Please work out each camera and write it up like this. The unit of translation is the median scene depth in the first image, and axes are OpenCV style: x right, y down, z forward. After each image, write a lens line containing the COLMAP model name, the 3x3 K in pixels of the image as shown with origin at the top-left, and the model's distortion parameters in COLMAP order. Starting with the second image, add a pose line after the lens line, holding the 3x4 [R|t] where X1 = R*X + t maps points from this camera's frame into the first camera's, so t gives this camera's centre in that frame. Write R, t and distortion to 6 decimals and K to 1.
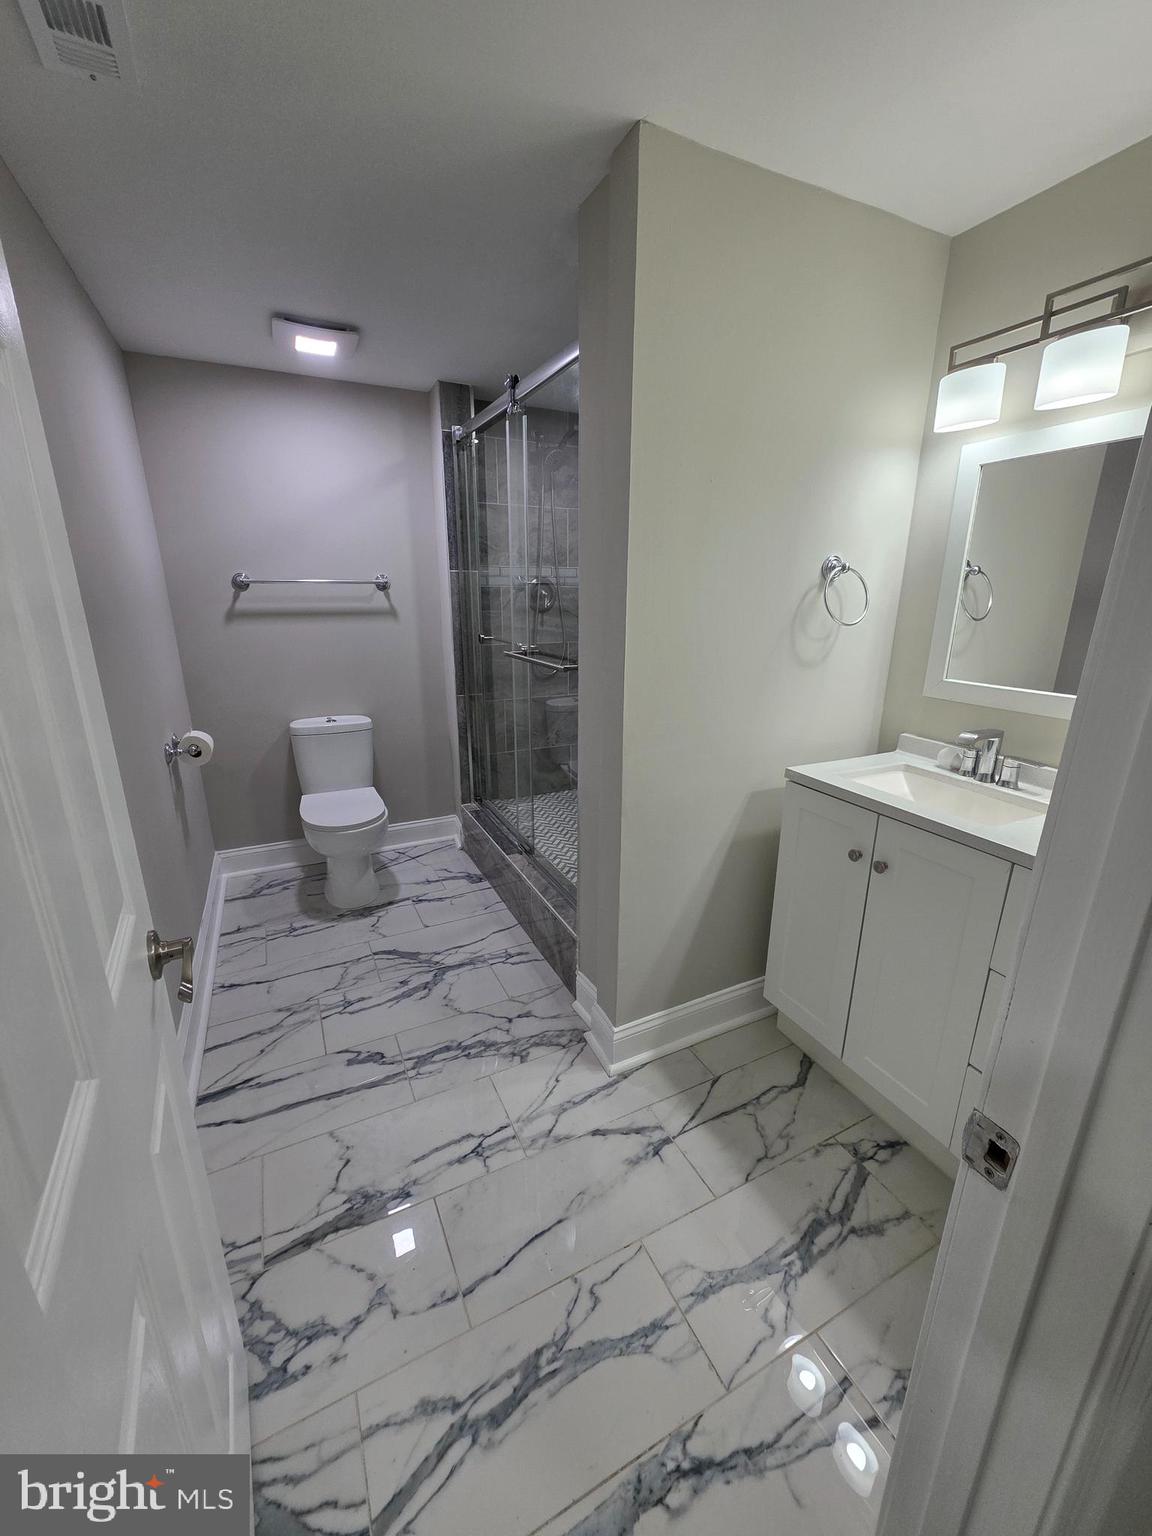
lens RADIAL K [[609.5, 0, 579.3], [0, 609.5, 766.1], [0, 0, 1]] dist [0.003991, 0.000114]
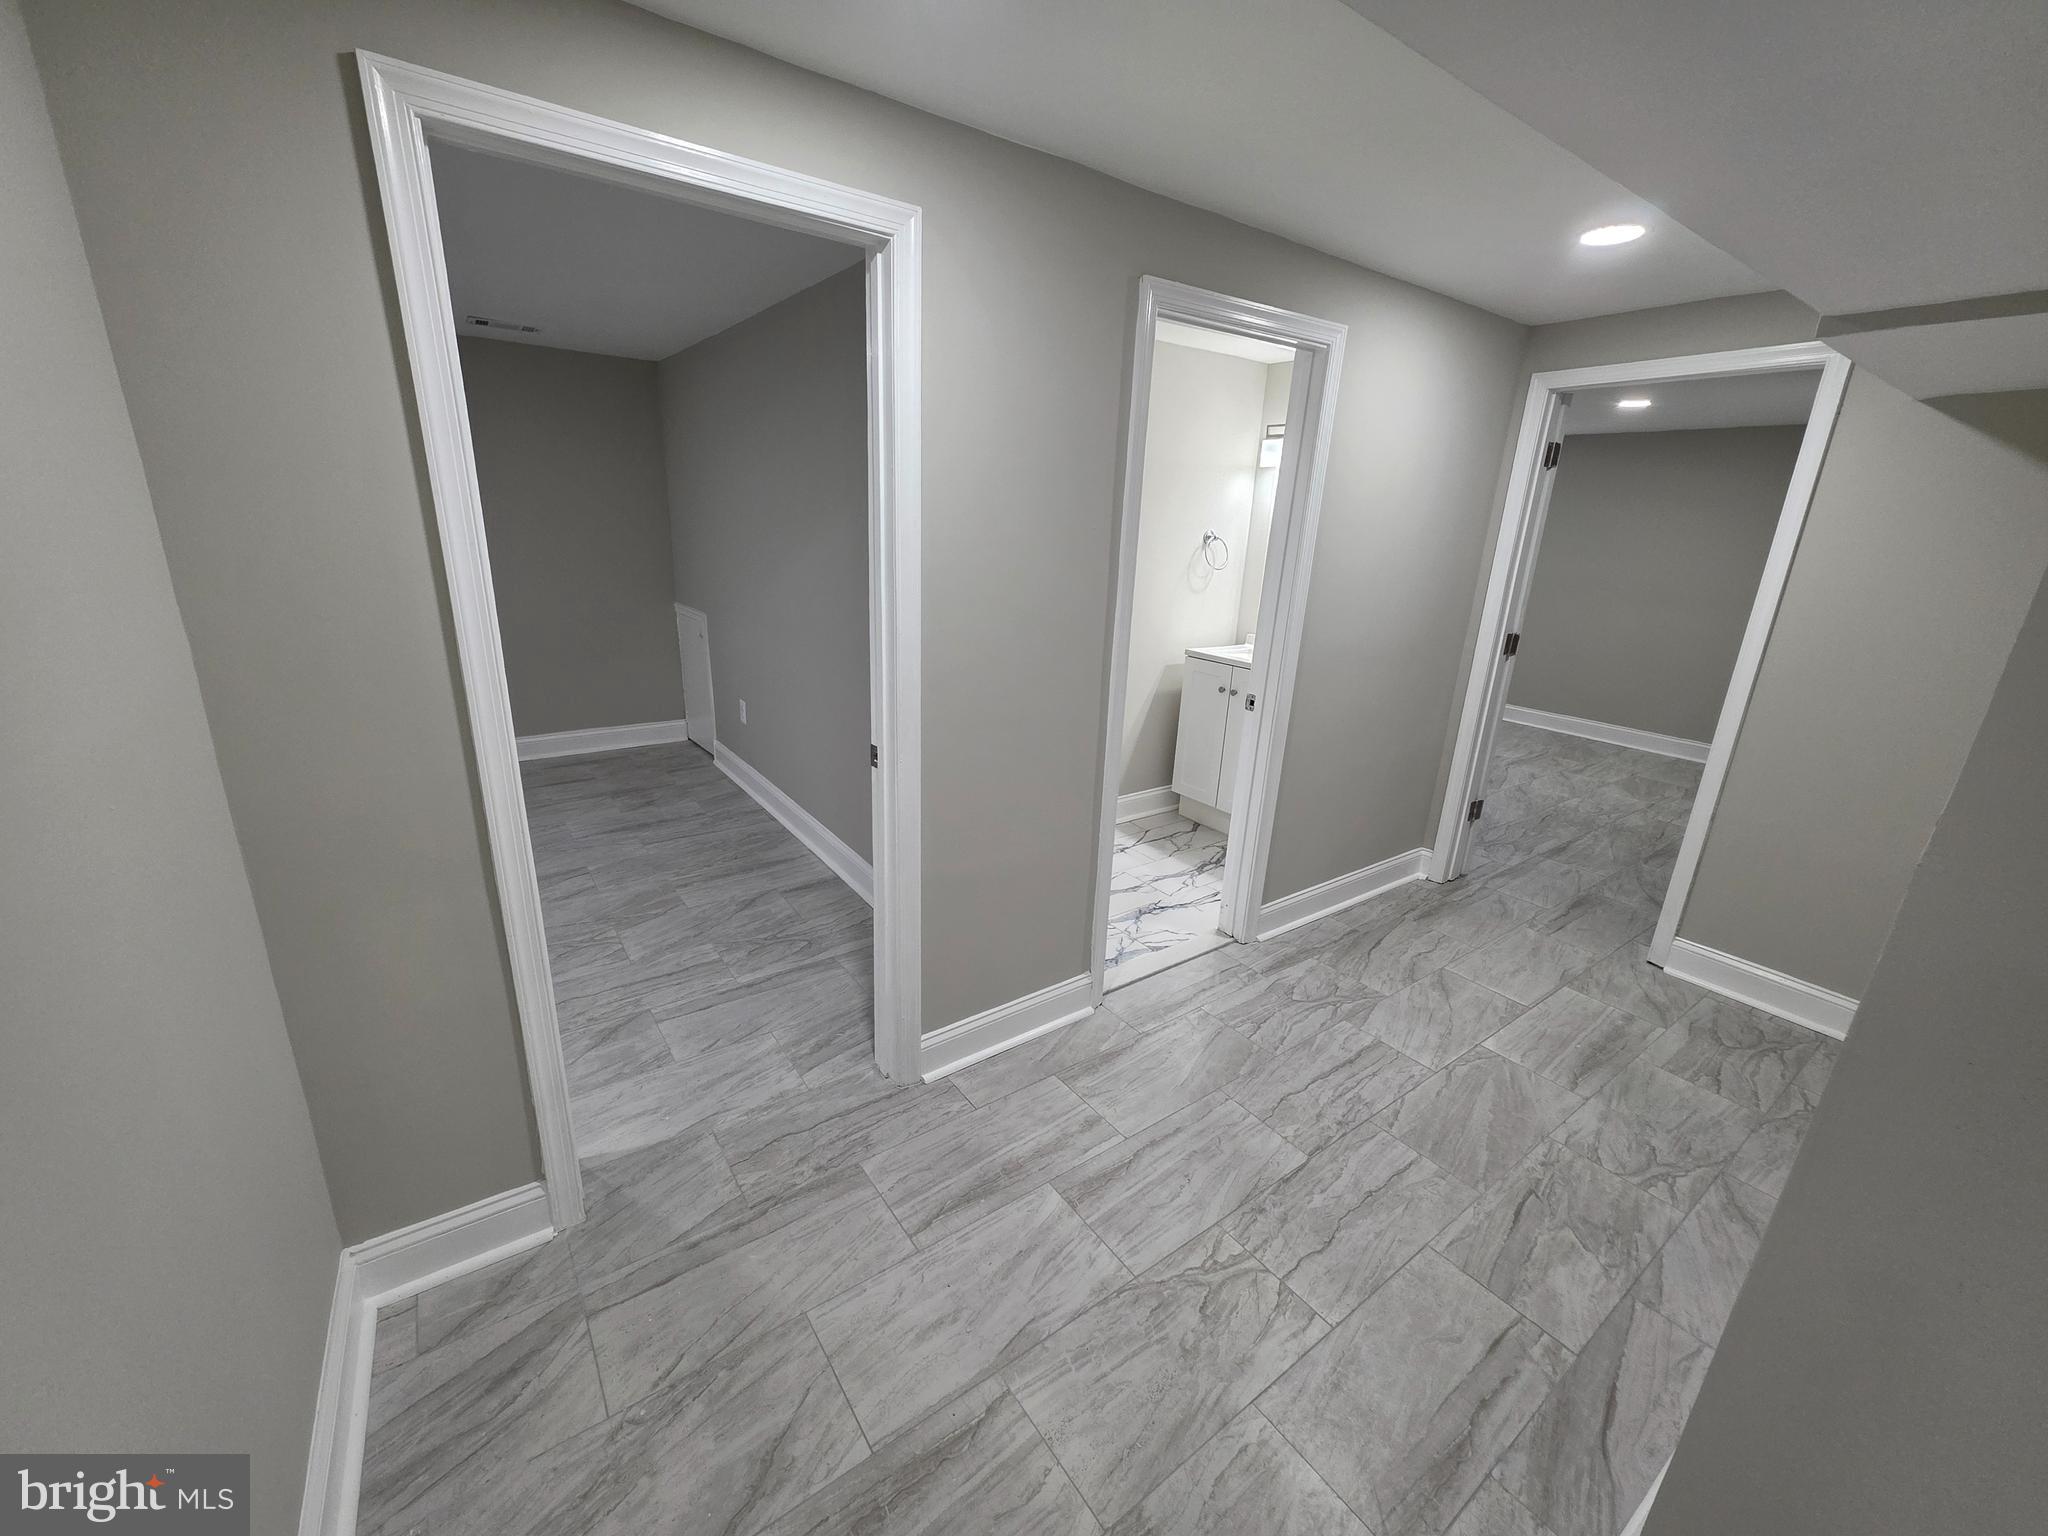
lens RADIAL K [[812.6, 0, 1023.0], [0, 812.6, 764.4], [0, 0, 1]] dist [0.003991, 0.000114]
pose [[0.985029, -0.015535, 0.171690, -0.526196], [0.012615, 0.999757, 0.018085, 0.282729], [-0.171929, -0.015648, 0.984985, -1.227107]]
